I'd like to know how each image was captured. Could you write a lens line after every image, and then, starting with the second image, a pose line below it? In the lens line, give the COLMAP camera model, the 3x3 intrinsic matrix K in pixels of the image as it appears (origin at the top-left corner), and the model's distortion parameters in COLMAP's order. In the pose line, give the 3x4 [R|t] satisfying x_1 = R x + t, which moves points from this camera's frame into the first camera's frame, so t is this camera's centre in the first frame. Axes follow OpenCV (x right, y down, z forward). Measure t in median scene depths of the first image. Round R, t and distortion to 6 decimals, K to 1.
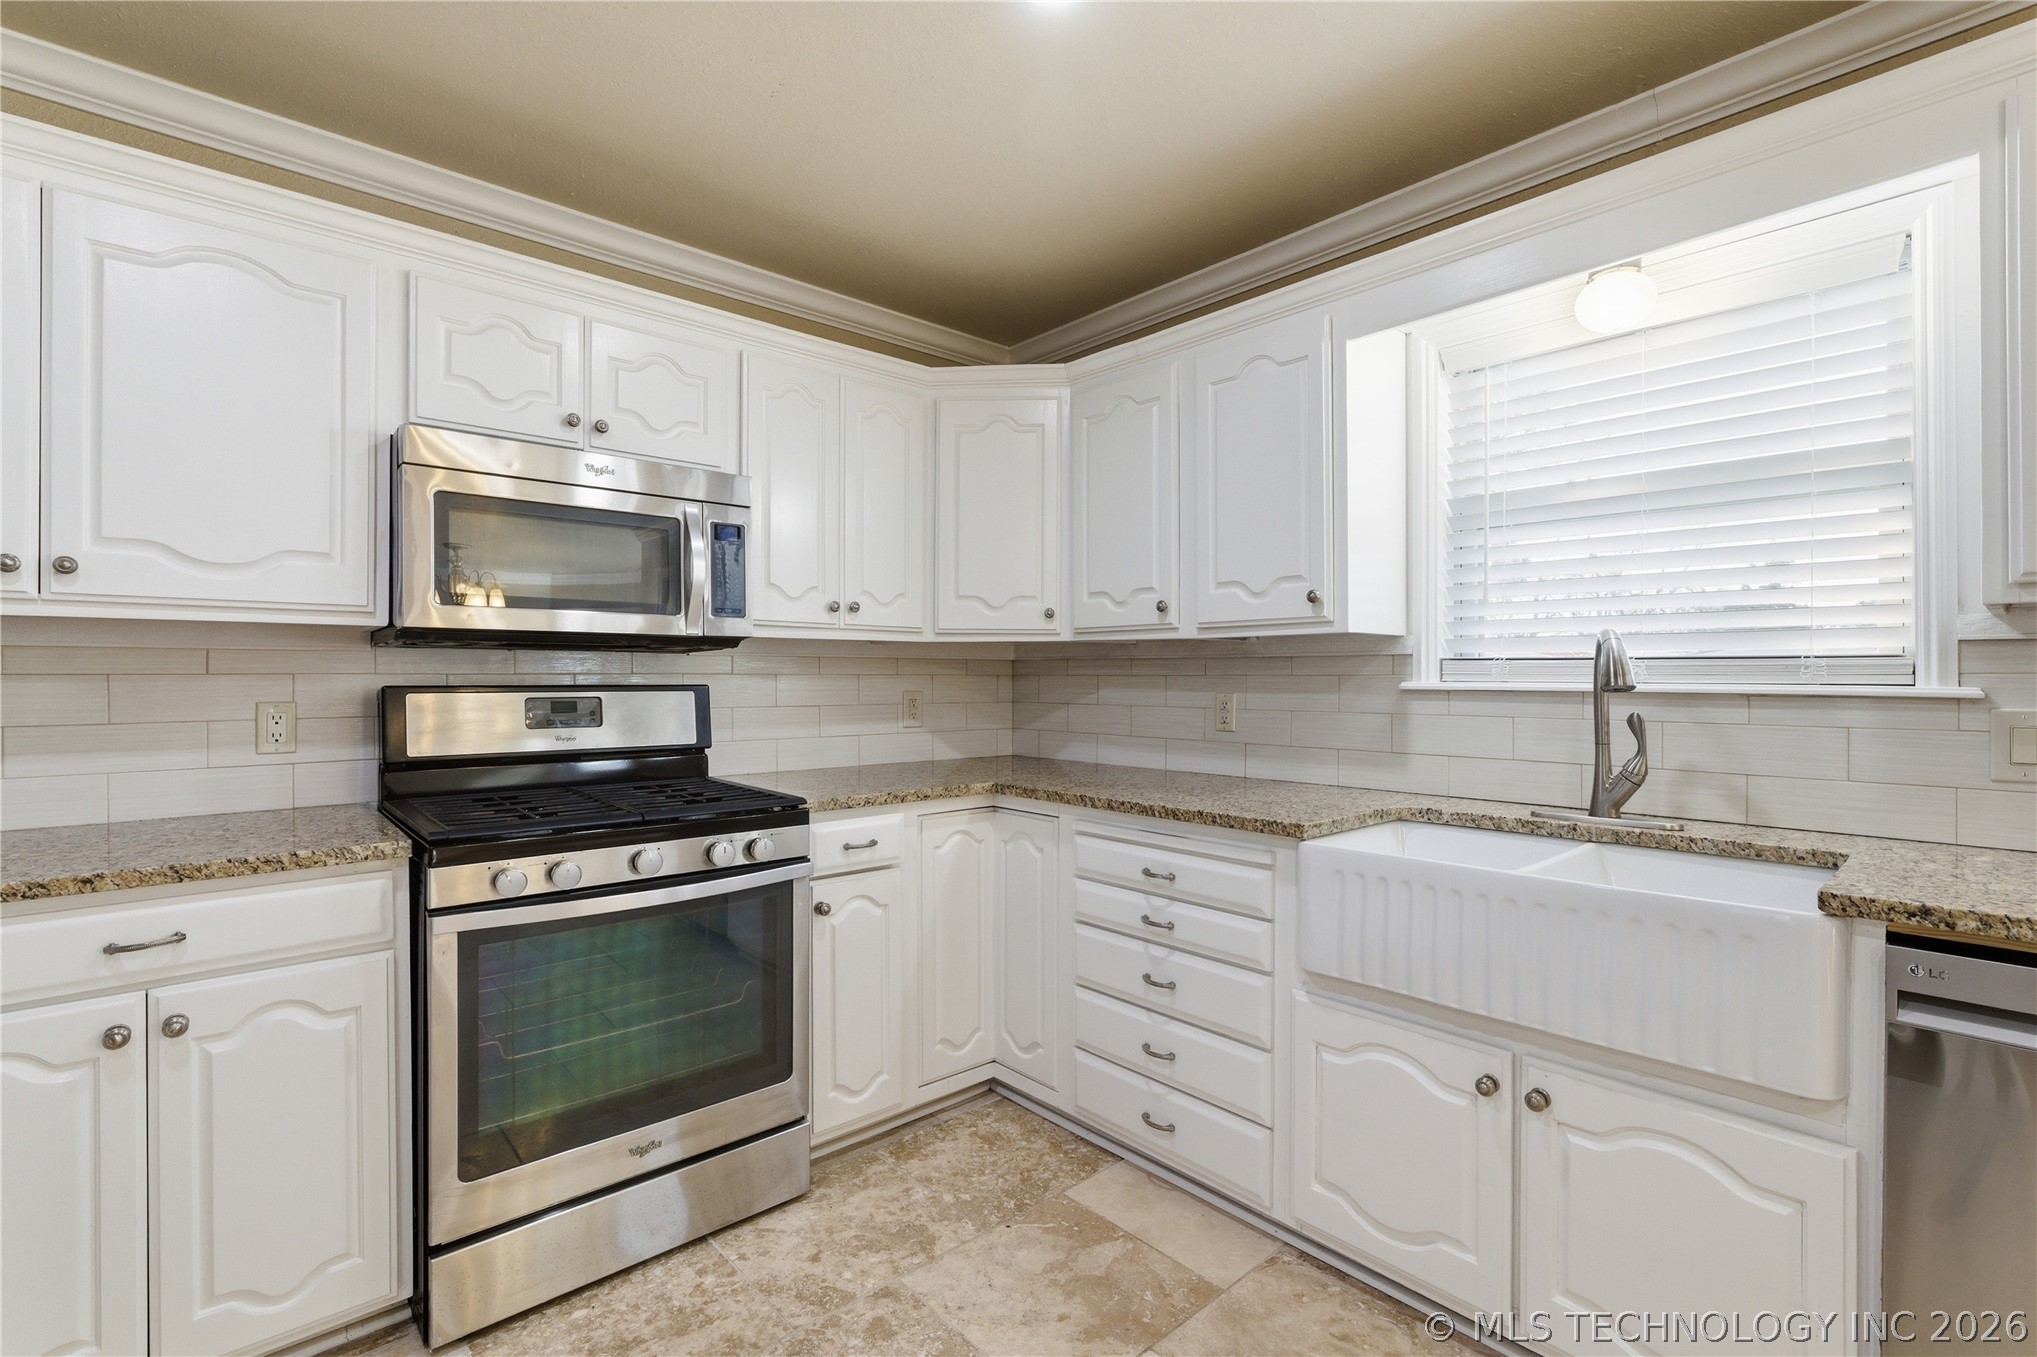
lens RADIAL K [[923.5, 0, 1031.1], [0, 923.5, 680.7], [0, 0, 1]] dist [-0.012450, 0.003814]
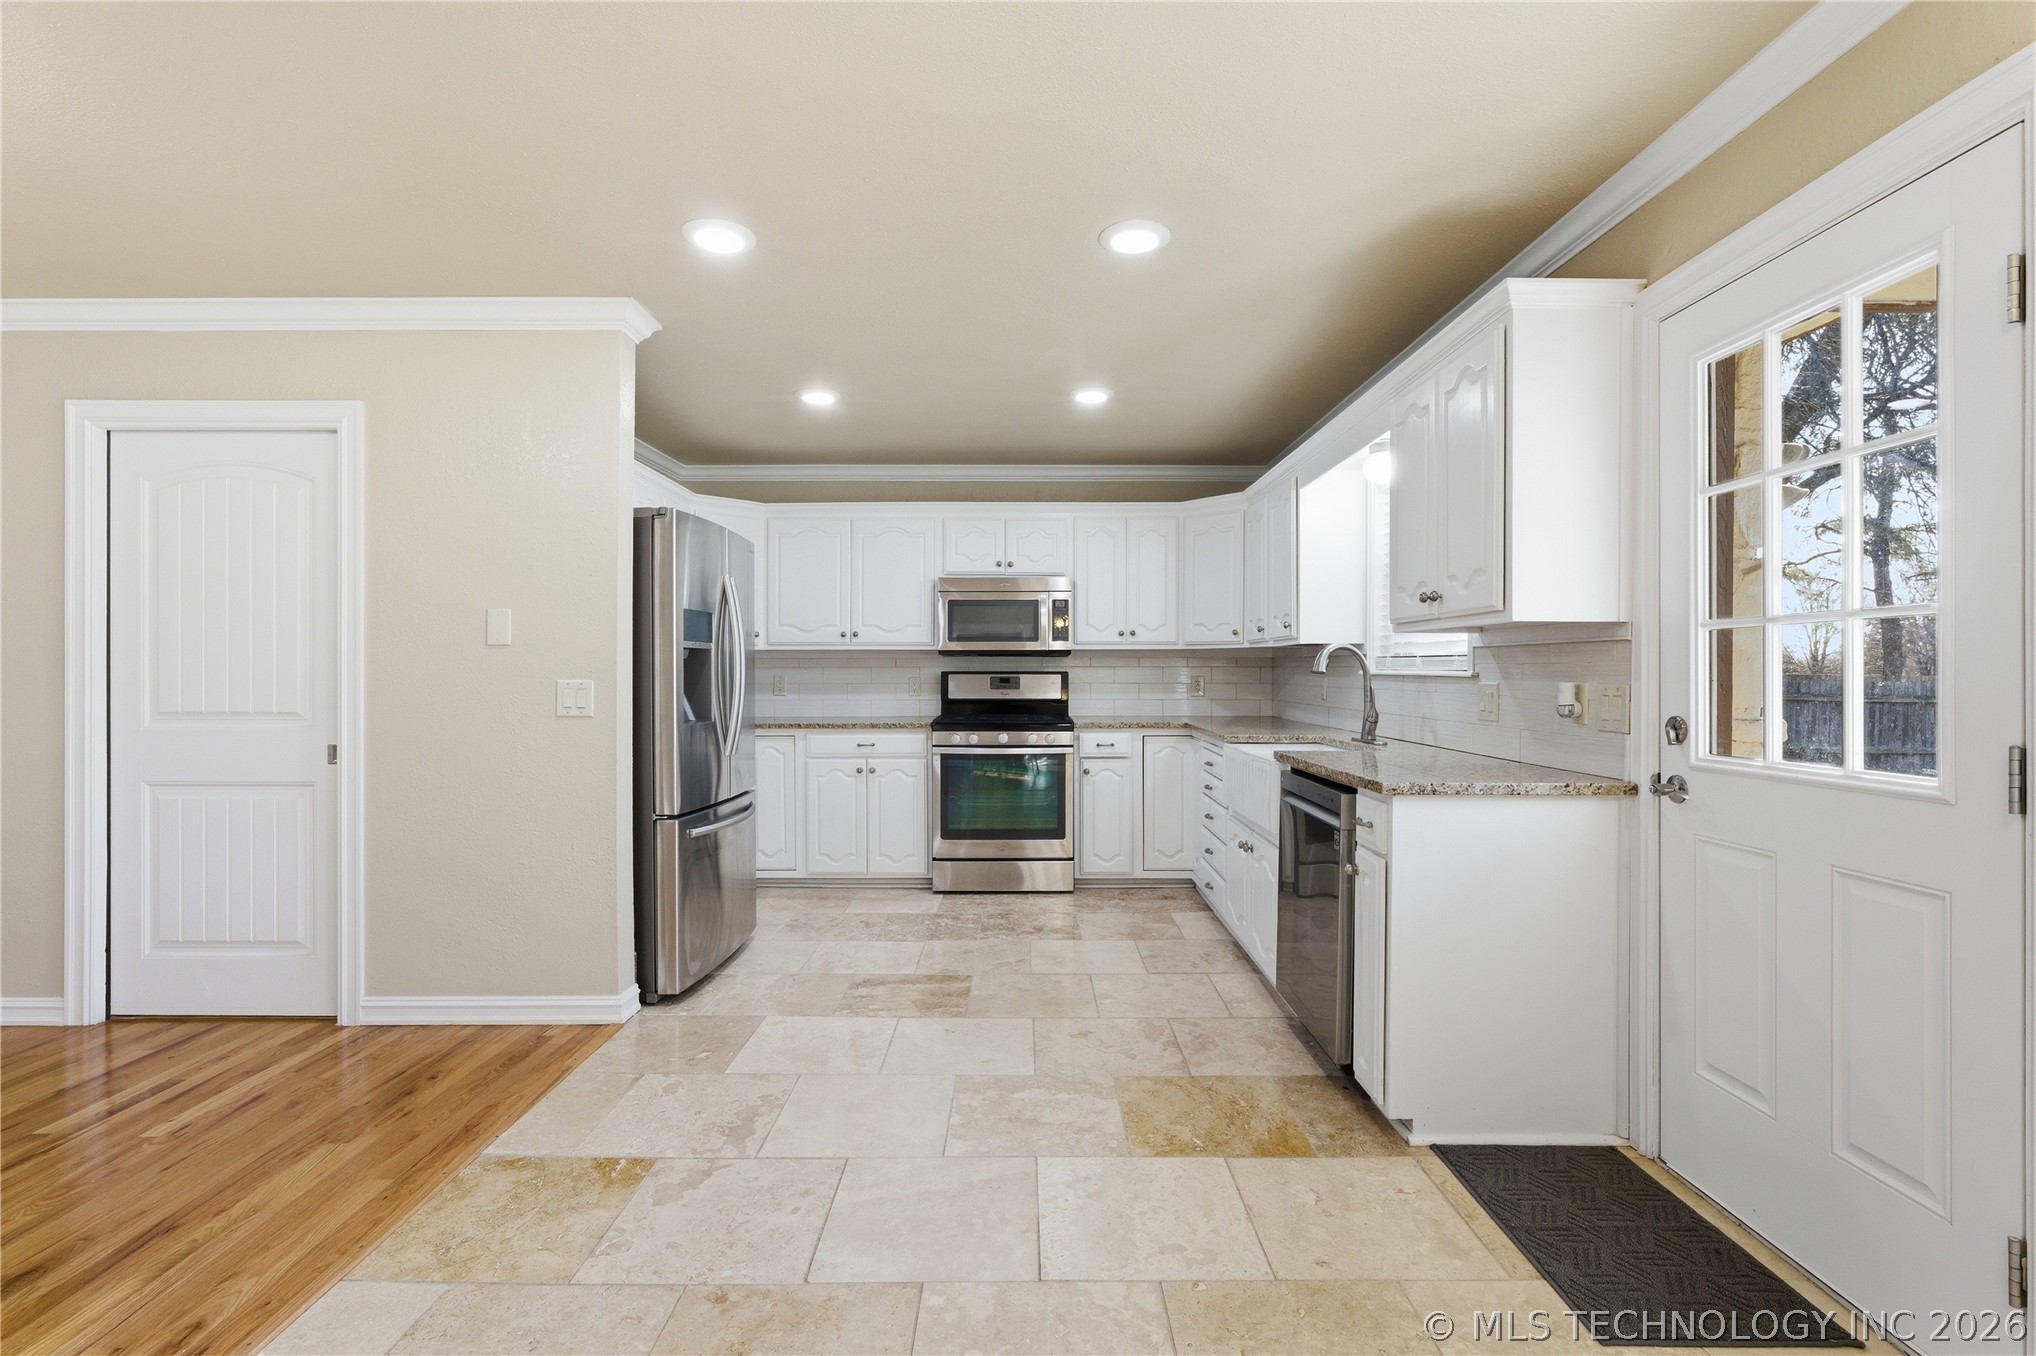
lens RADIAL K [[923.1, 0, 1008.1], [0, 923.1, 675.9], [0, 0, 1]] dist [-0.012450, 0.003814]
pose [[0.737667, 0.003645, -0.675155, 1.112399], [-0.002112, 0.999993, 0.003091, 0.008846], [0.675162, -0.000854, 0.737669, -0.755016]]
